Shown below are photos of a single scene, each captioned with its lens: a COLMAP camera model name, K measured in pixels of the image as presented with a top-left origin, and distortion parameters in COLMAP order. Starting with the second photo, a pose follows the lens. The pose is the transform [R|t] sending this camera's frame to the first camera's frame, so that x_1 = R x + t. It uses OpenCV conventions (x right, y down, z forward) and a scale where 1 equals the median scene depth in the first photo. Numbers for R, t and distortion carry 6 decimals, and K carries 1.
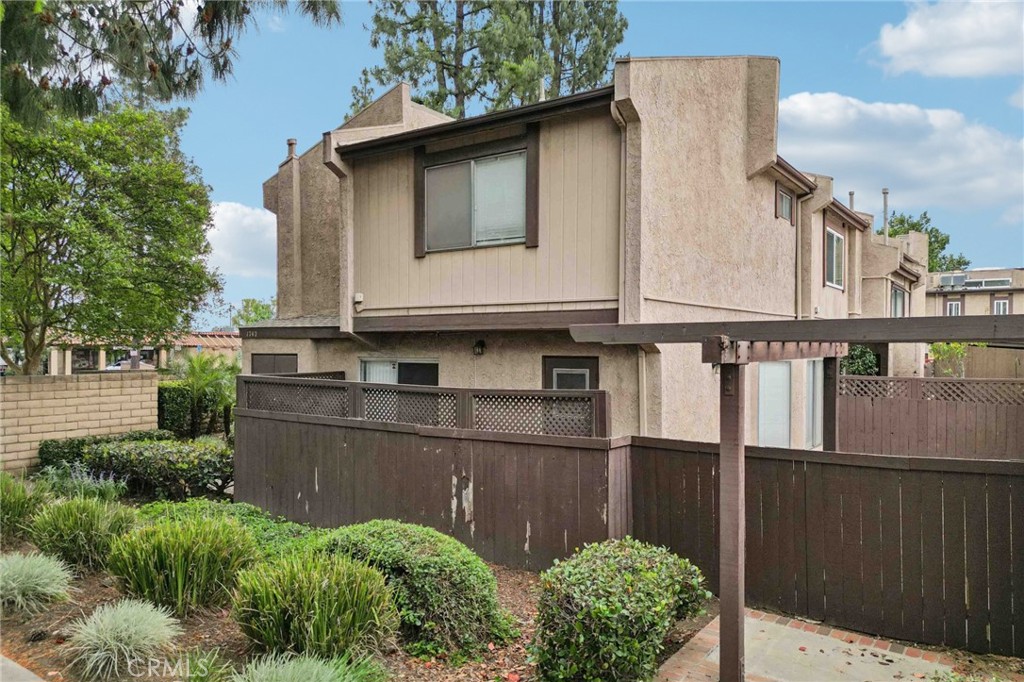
lens RADIAL K [[739.0, 0, 508.4], [0, 739.0, 349.4], [0, 0, 1]] dist [0.015453, -0.018042]
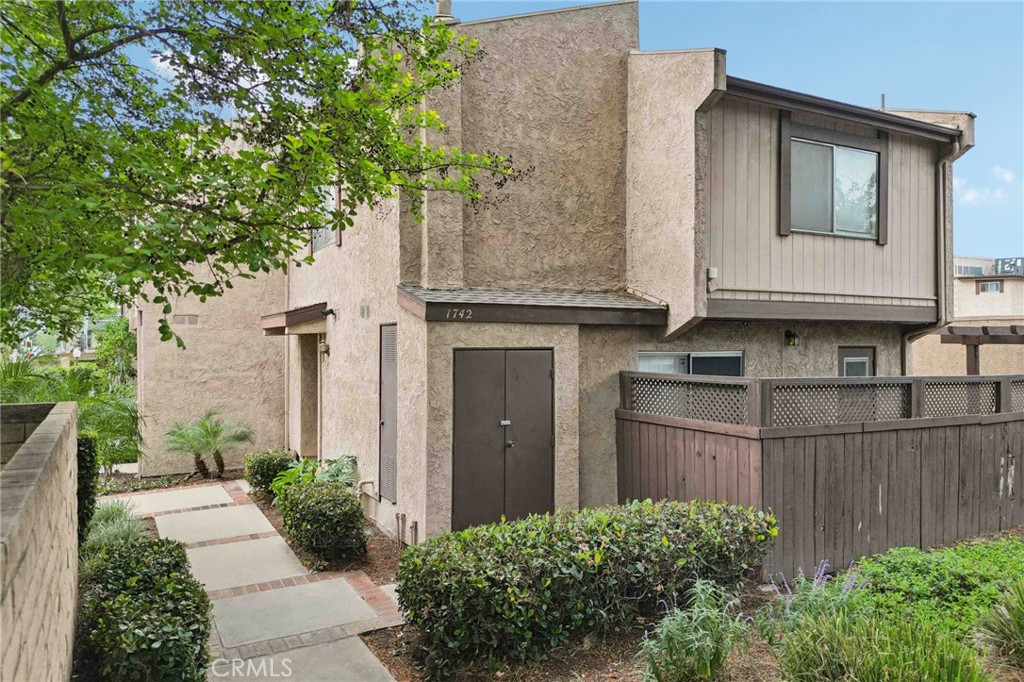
lens RADIAL K [[739.0, 0, 511.0], [0, 739.0, 336.4], [0, 0, 1]] dist [0.015453, -0.018042]
pose [[0.445103, 0.003885, 0.895471, -1.040574], [0.002340, 0.999982, -0.005502, -0.000323], [-0.895476, 0.004544, 0.445086, 0.886962]]
